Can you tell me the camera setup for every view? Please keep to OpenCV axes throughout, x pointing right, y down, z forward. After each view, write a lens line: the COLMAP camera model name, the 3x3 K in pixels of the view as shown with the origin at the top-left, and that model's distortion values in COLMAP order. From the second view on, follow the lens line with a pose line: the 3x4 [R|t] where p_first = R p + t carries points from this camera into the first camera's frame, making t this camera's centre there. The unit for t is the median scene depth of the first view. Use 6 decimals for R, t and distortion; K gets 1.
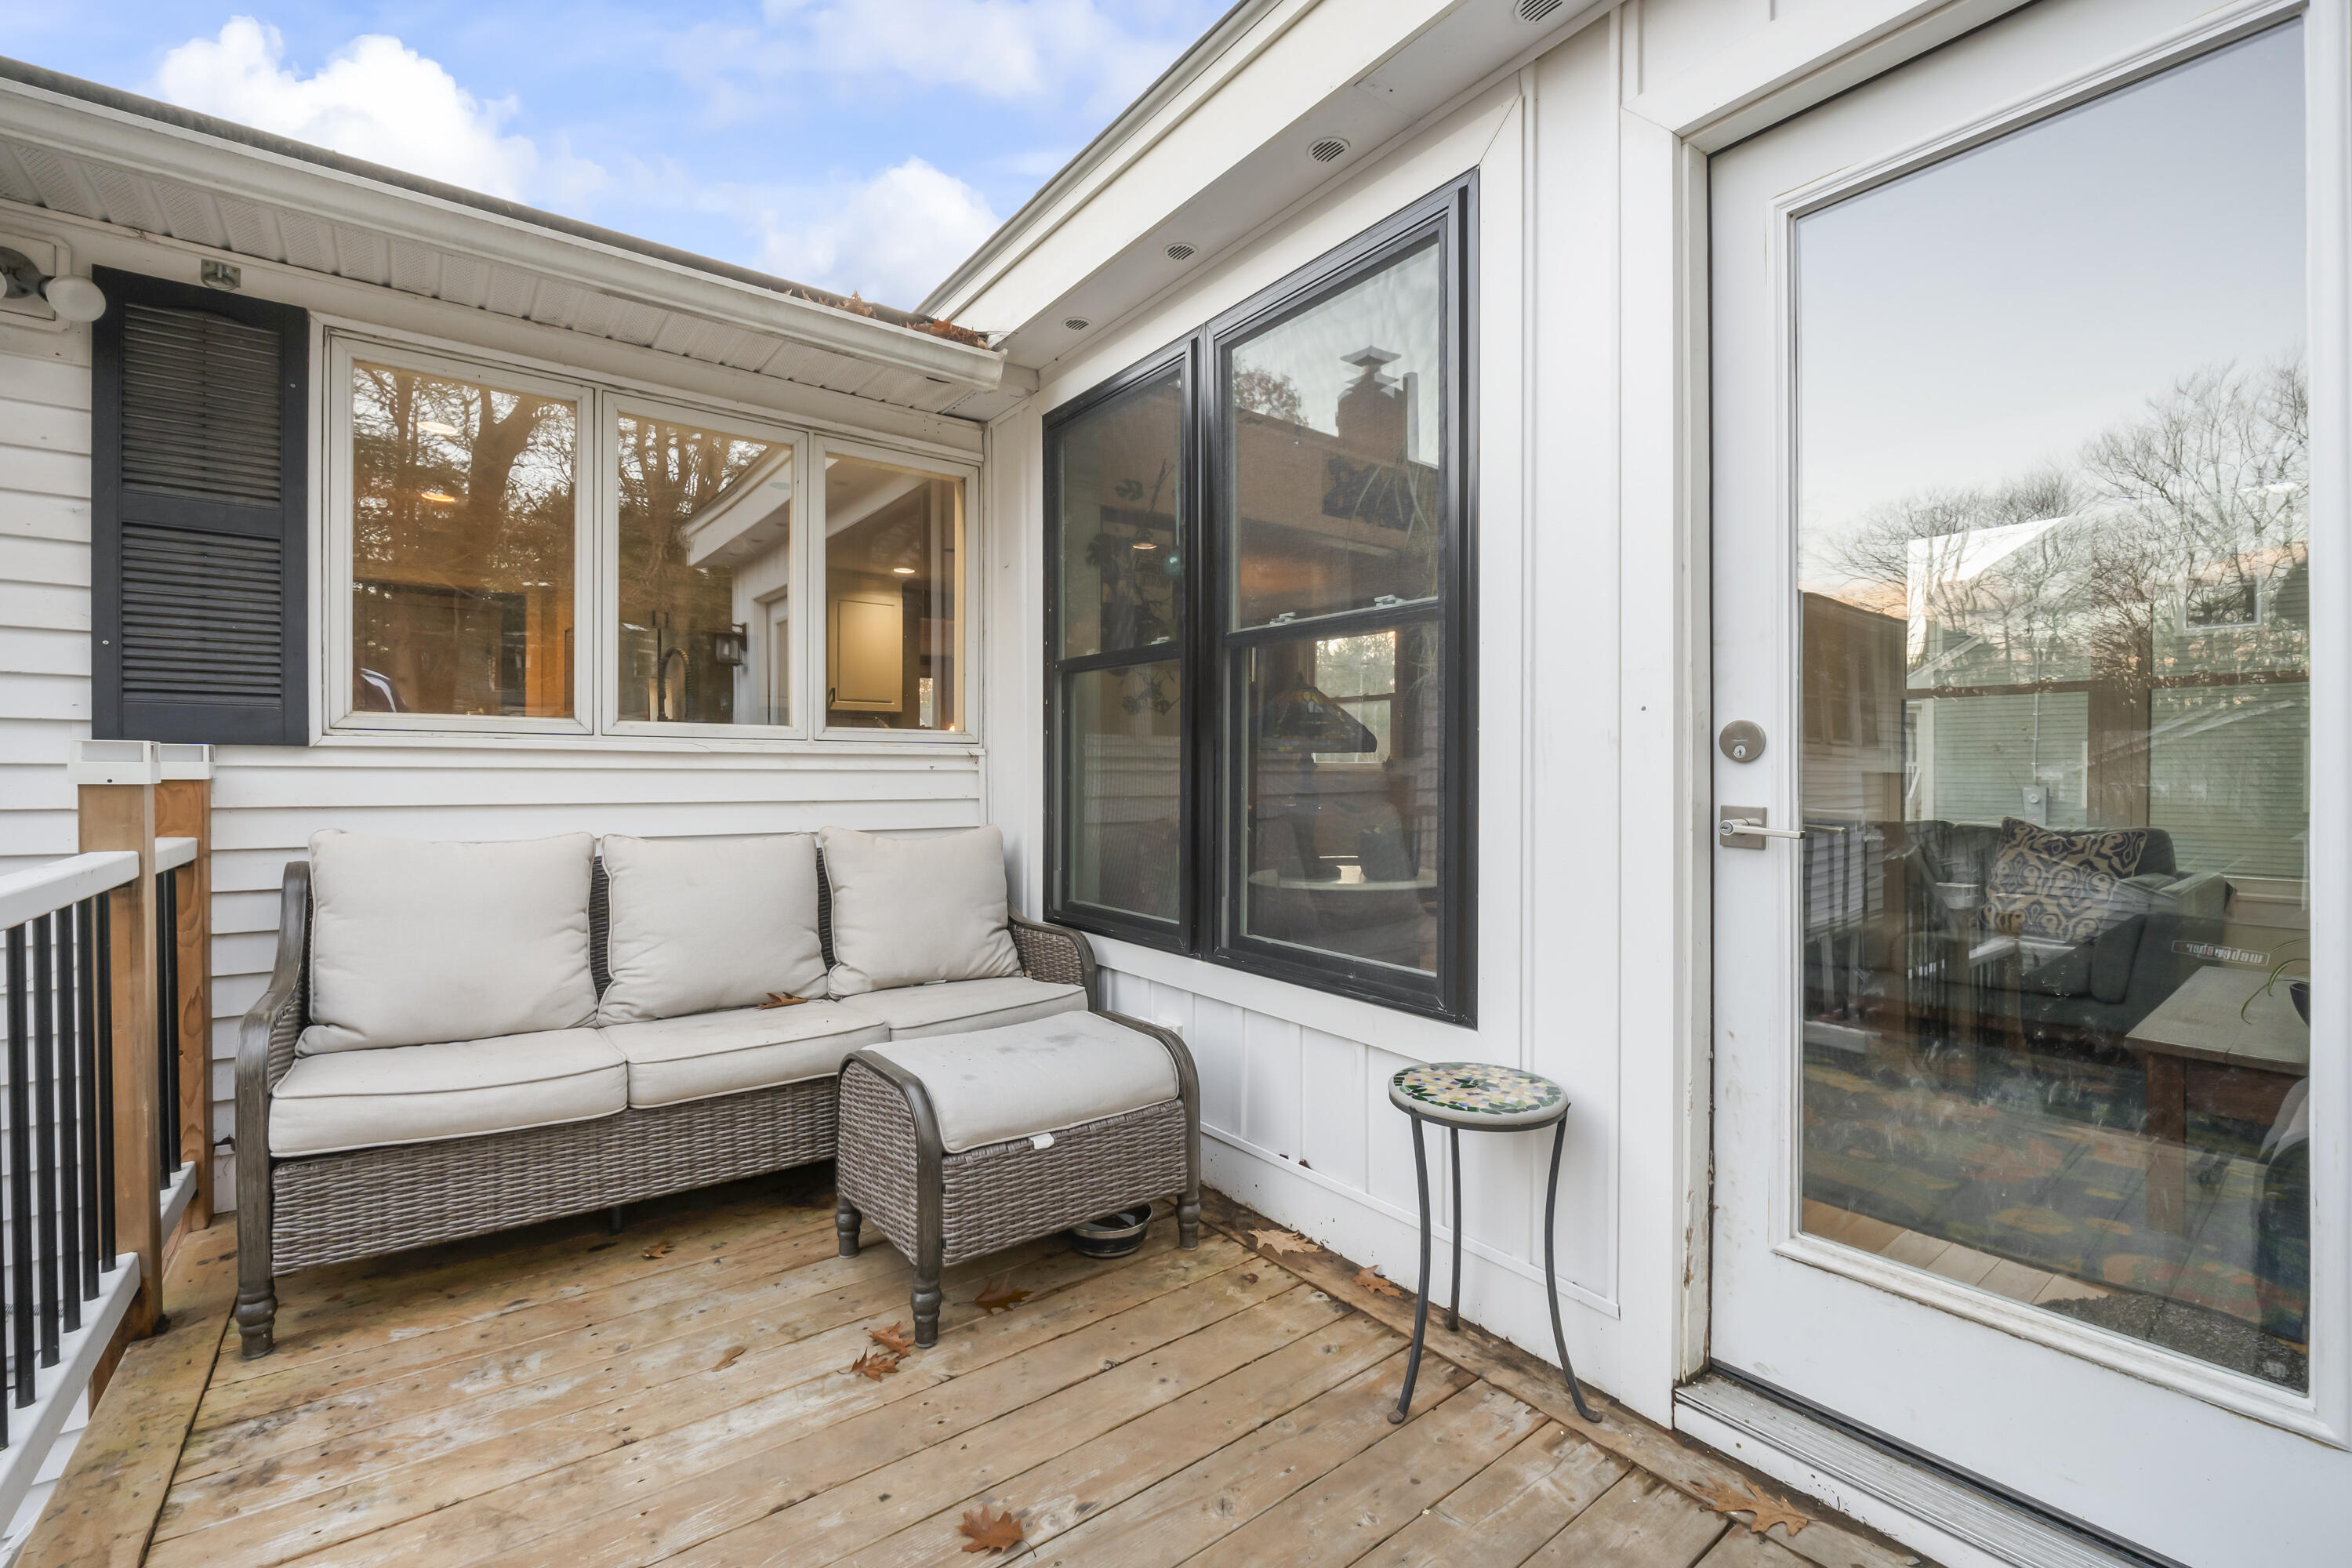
lens RADIAL K [[983.7, 0, 1177.3], [0, 983.7, 785.1], [0, 0, 1]] dist [-0.004854, 0.000046]
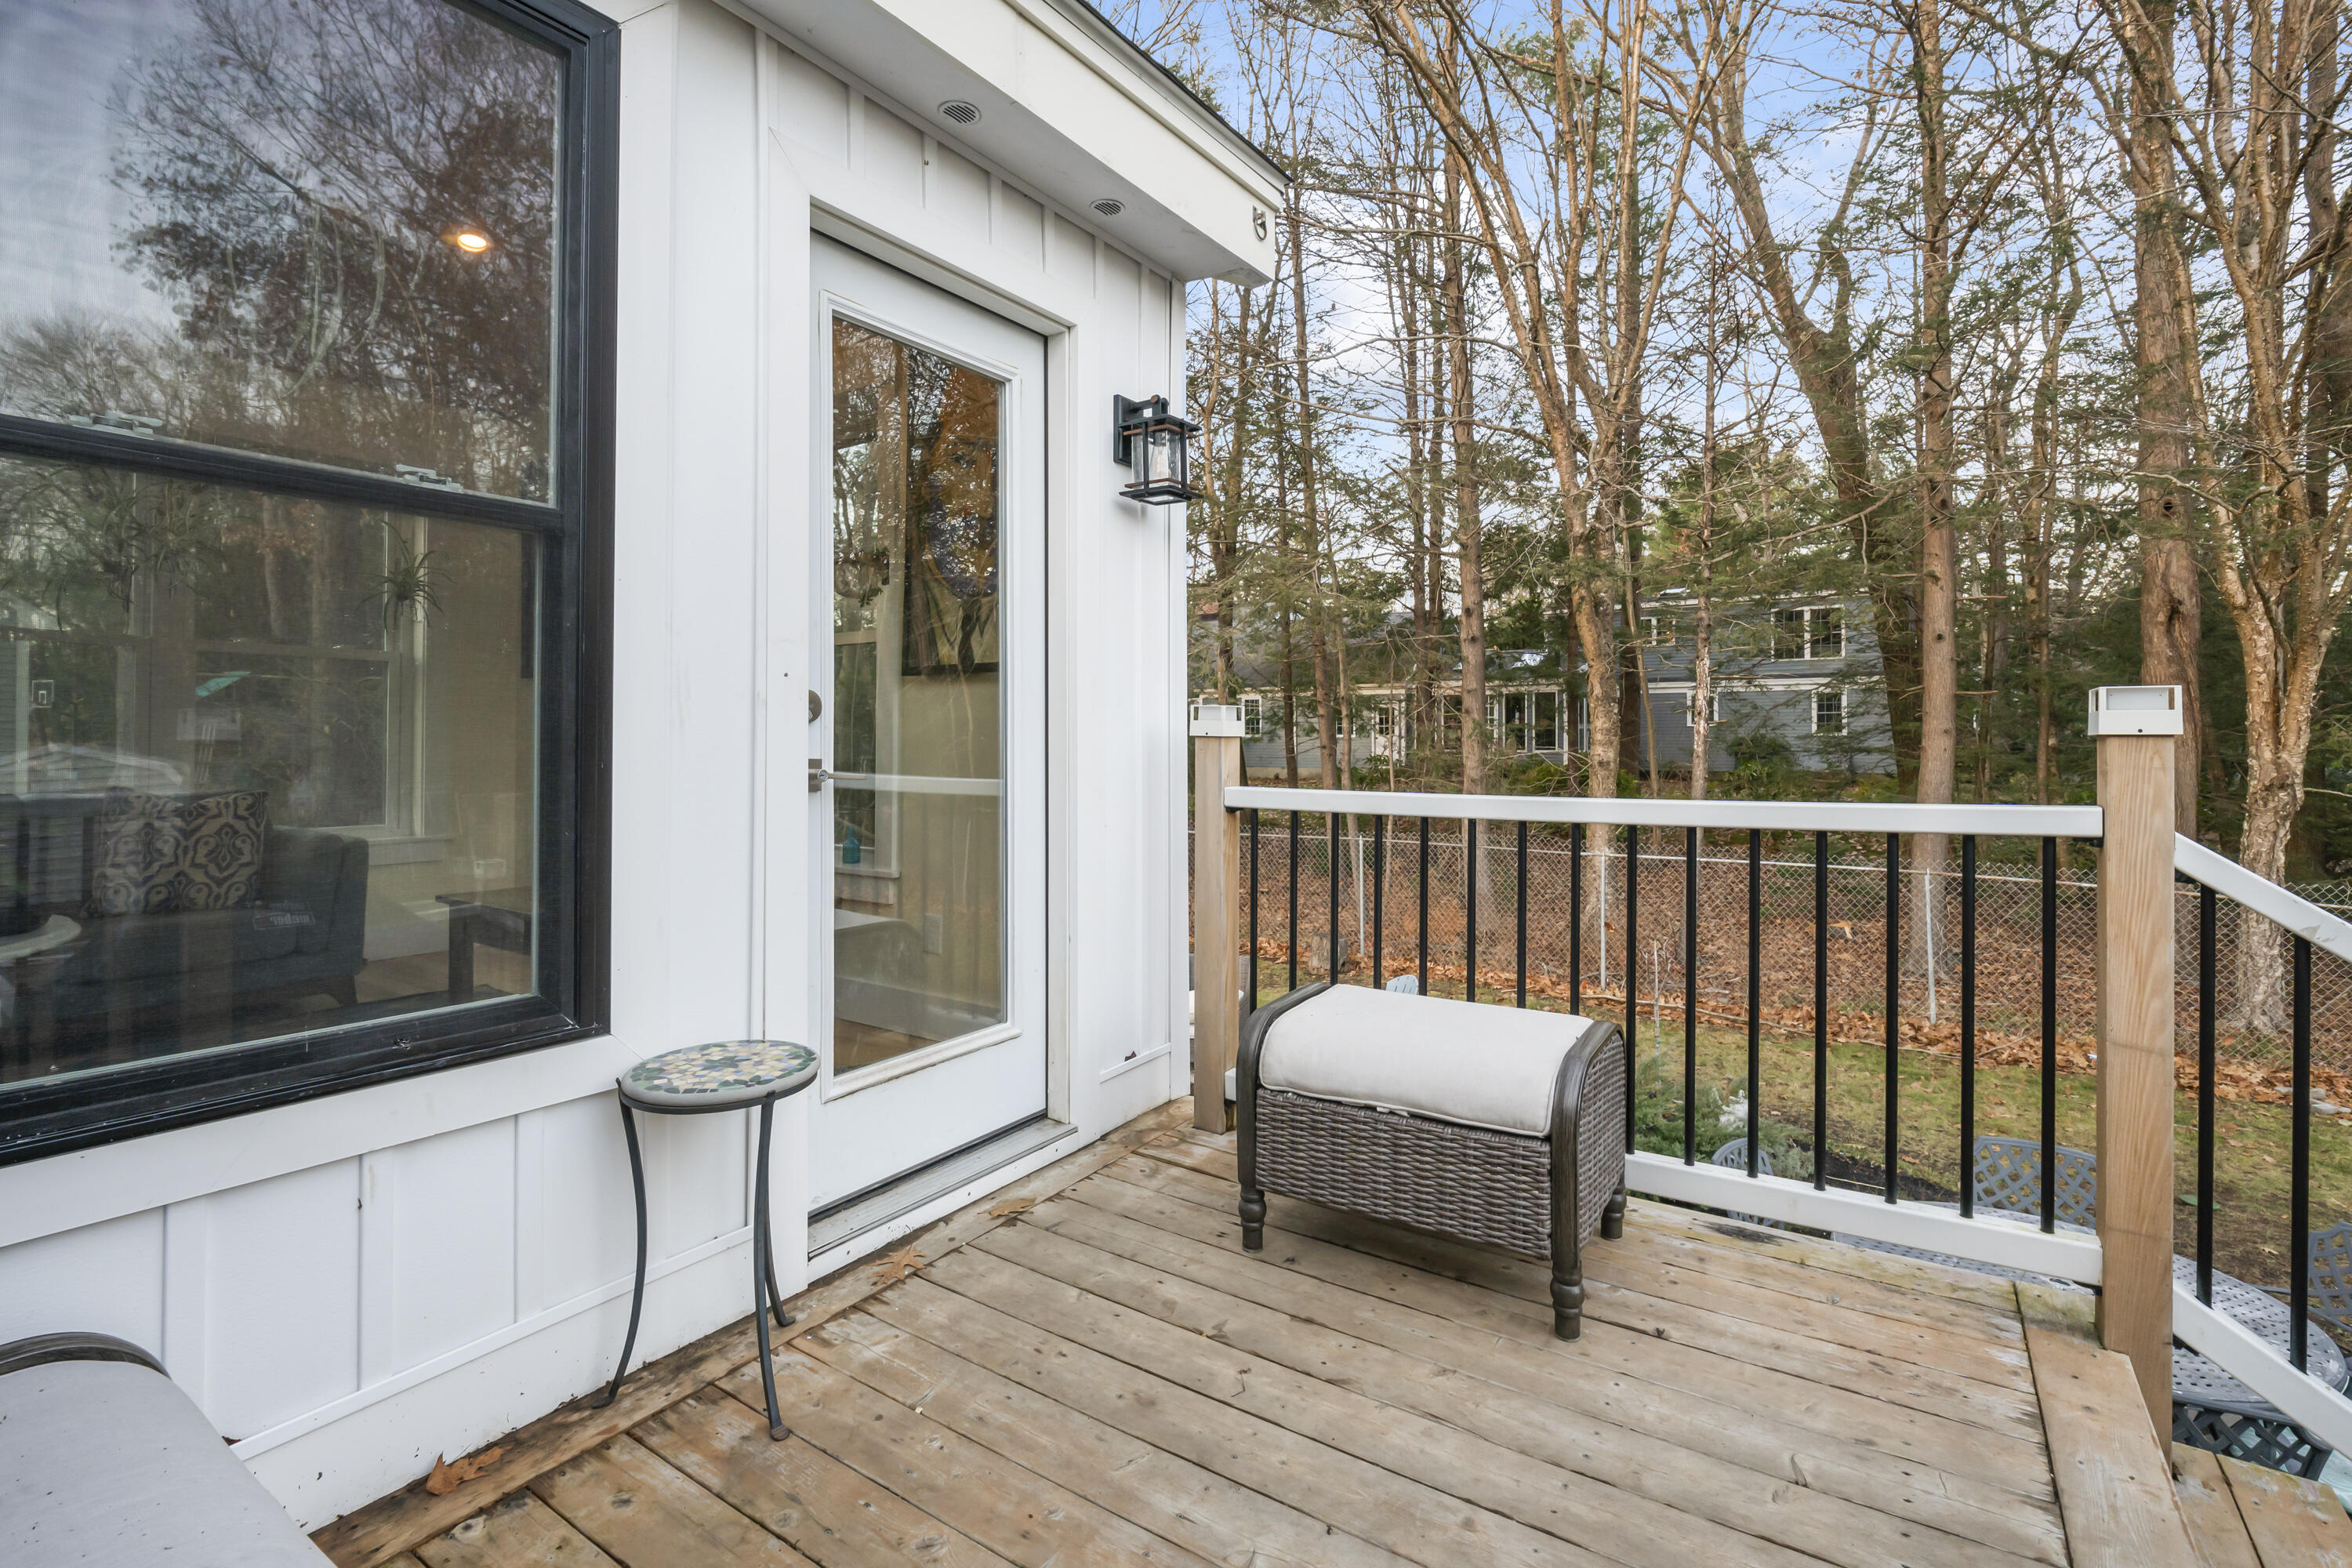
lens RADIAL K [[1075.8, 0, 1164.8], [0, 1075.8, 733.4], [0, 0, 1]] dist [0.002833, 0.000362]
pose [[-0.306392, 0.003663, 0.951898, -0.811164], [0.006979, 0.999974, -0.001602, -0.004787], [-0.951880, 0.006153, -0.306410, 0.921832]]
